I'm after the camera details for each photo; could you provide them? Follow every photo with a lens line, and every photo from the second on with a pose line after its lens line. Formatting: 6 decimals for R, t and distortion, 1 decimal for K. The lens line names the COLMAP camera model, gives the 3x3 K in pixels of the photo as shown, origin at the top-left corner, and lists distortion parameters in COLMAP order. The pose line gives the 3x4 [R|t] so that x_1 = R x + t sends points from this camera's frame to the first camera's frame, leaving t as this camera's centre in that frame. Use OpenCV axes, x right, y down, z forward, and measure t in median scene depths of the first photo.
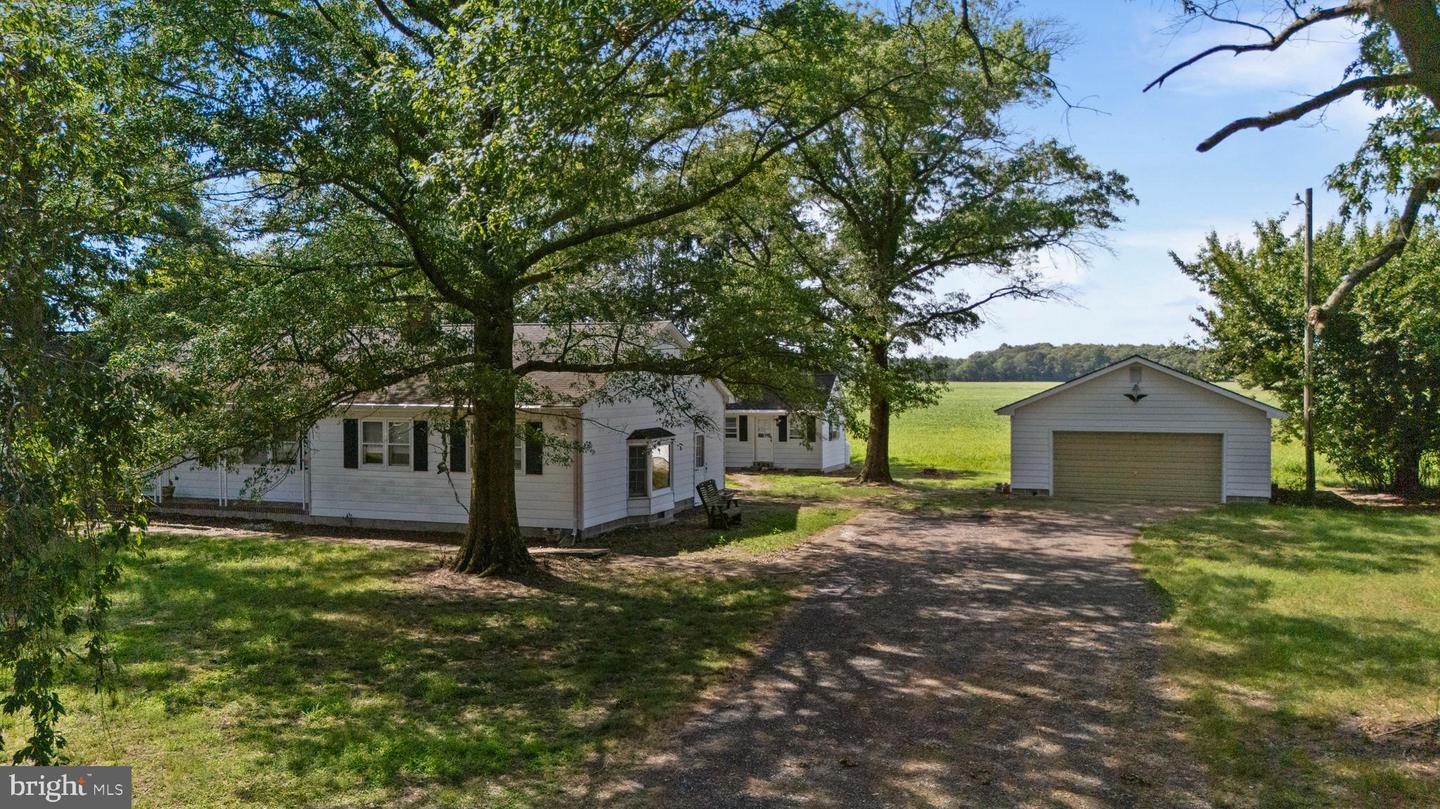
lens RADIAL K [[1063.8, 0, 727.3], [0, 1063.8, 399.9], [0, 0, 1]] dist [0.071586, -0.072207]
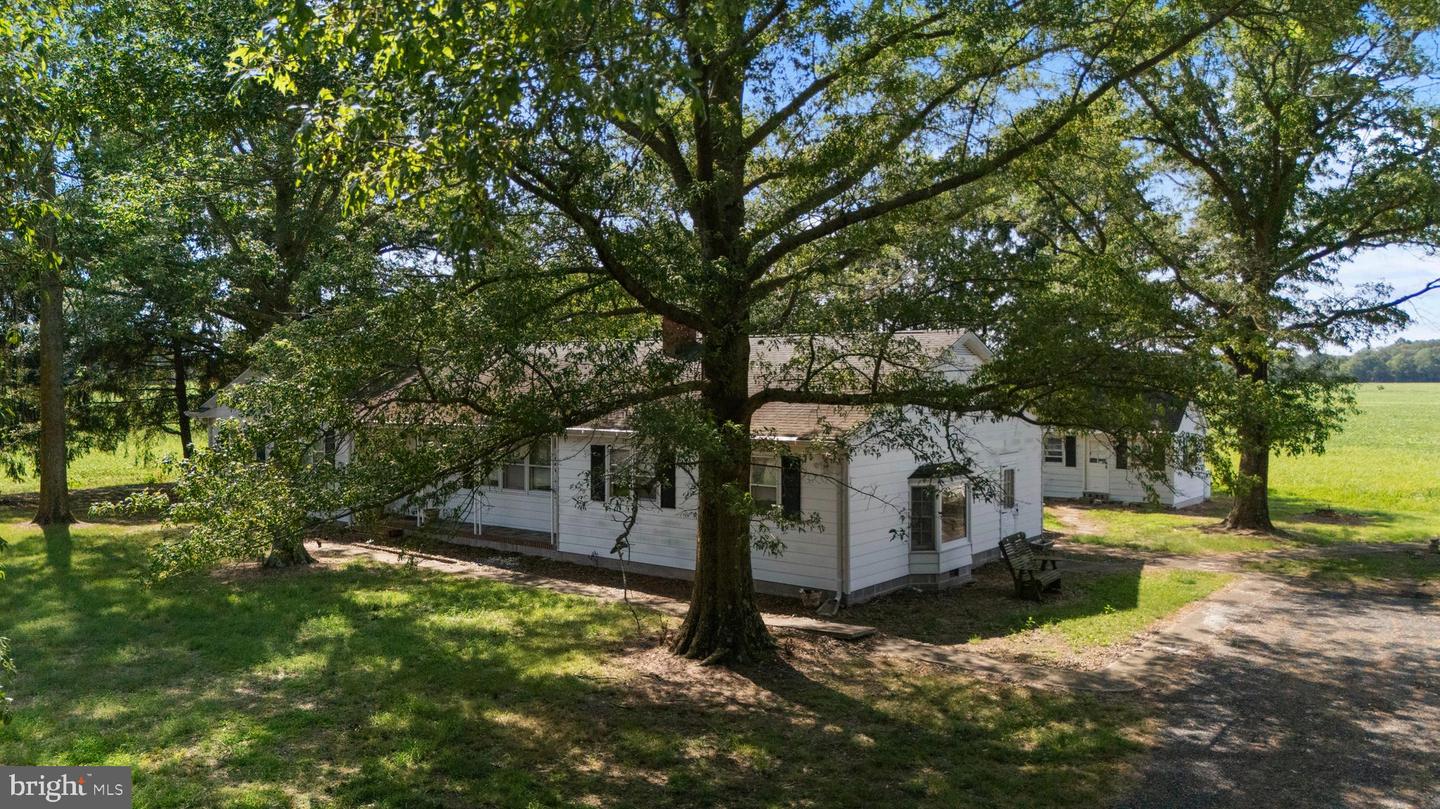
lens RADIAL K [[1063.8, 0, 727.3], [0, 1063.8, 399.9], [0, 0, 1]] dist [0.071586, -0.072207]
pose [[0.954472, 0.008041, -0.298192, 0.011367], [-0.007676, 0.999968, 0.002394, -0.018862], [0.298202, 0.000004, 0.954503, 0.160427]]
